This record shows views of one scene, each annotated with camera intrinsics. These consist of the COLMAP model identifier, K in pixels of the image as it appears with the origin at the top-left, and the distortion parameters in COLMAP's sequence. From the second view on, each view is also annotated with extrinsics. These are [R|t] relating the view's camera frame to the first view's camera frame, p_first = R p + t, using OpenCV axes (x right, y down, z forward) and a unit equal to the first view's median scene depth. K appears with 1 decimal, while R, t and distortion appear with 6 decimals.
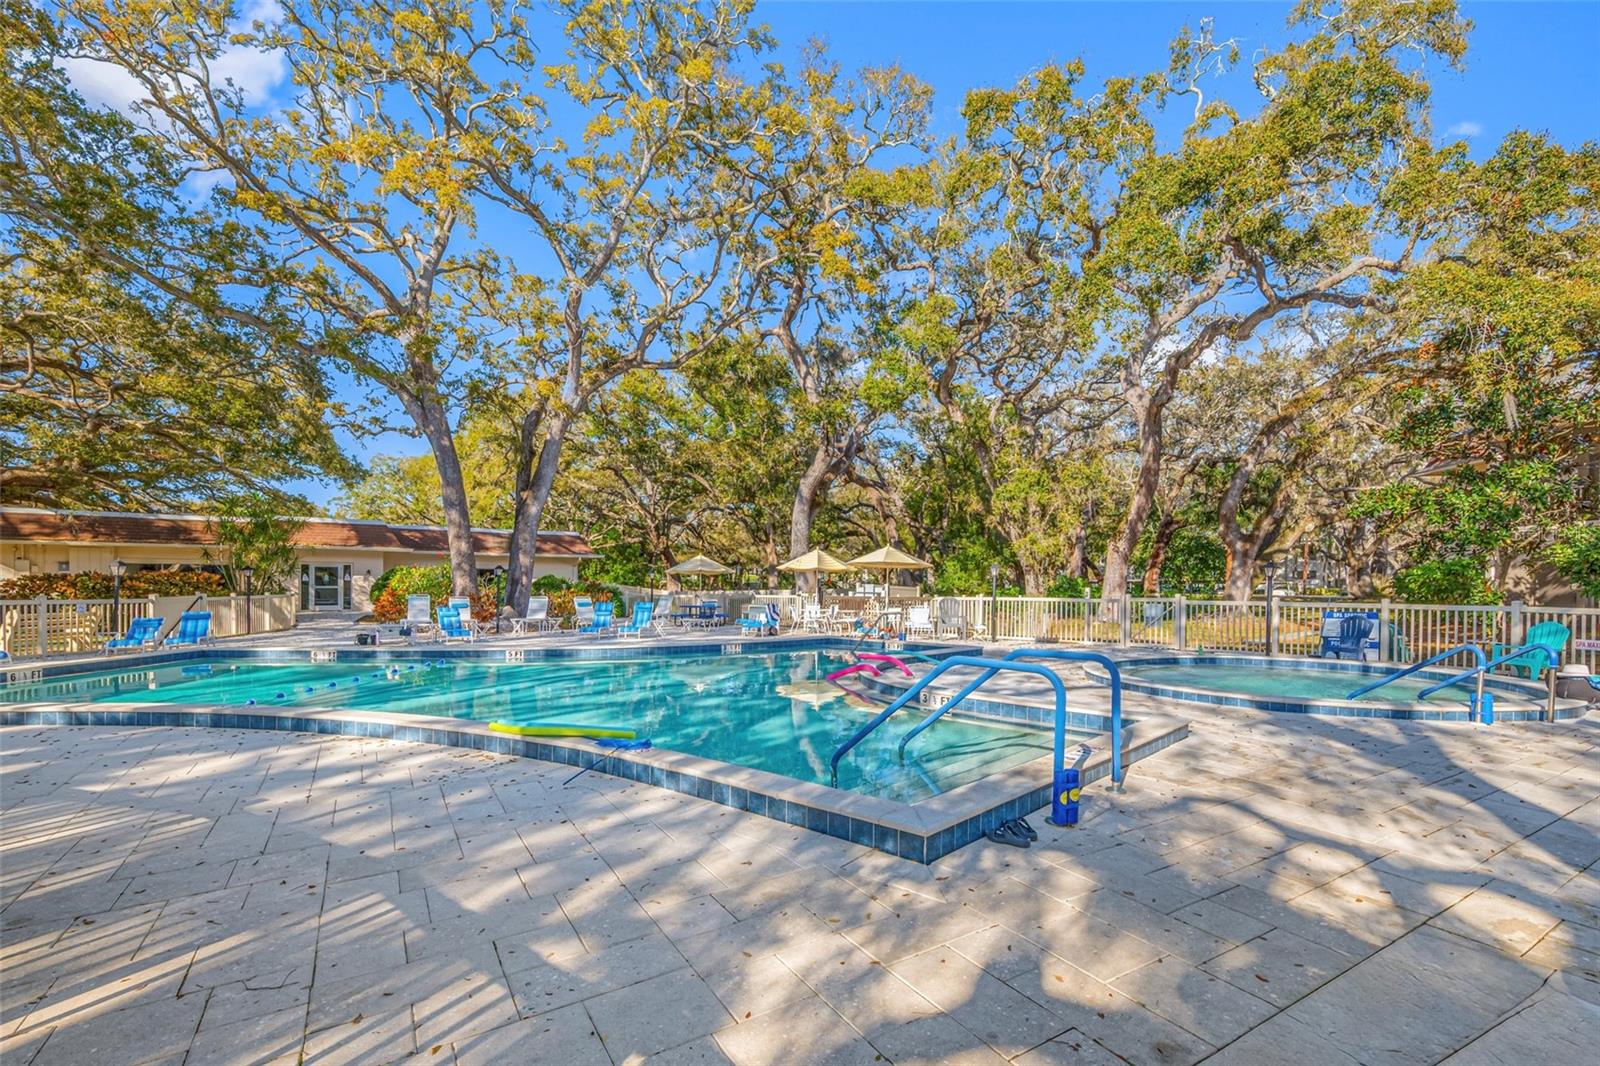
lens RADIAL K [[701.9, 0, 796.7], [0, 701.9, 590.6], [0, 0, 1]] dist [0.001241, -0.001022]
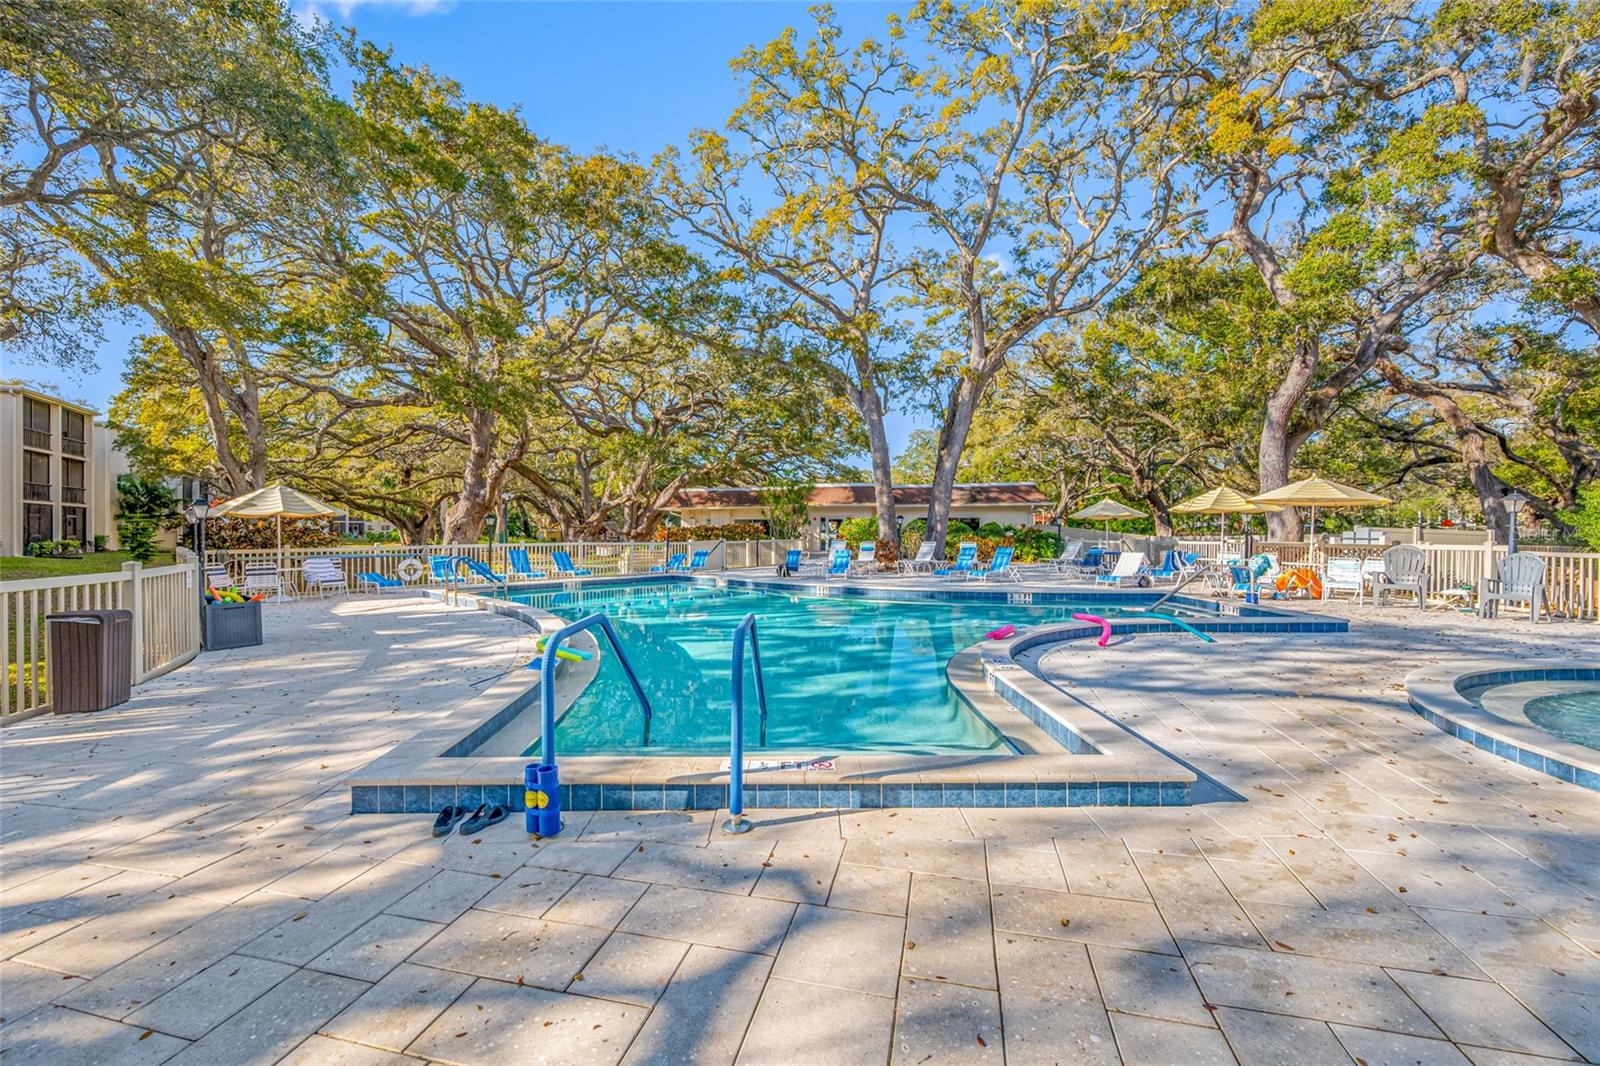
lens RADIAL K [[627.3, 0, 794.7], [0, 627.3, 526.5], [0, 0, 1]] dist [0.002366, -0.000598]
pose [[0.708854, -0.012026, -0.705252, 0.168614], [0.001430, 0.999877, -0.015613, -0.000362], [0.705354, 0.010059, 0.708784, 0.107606]]
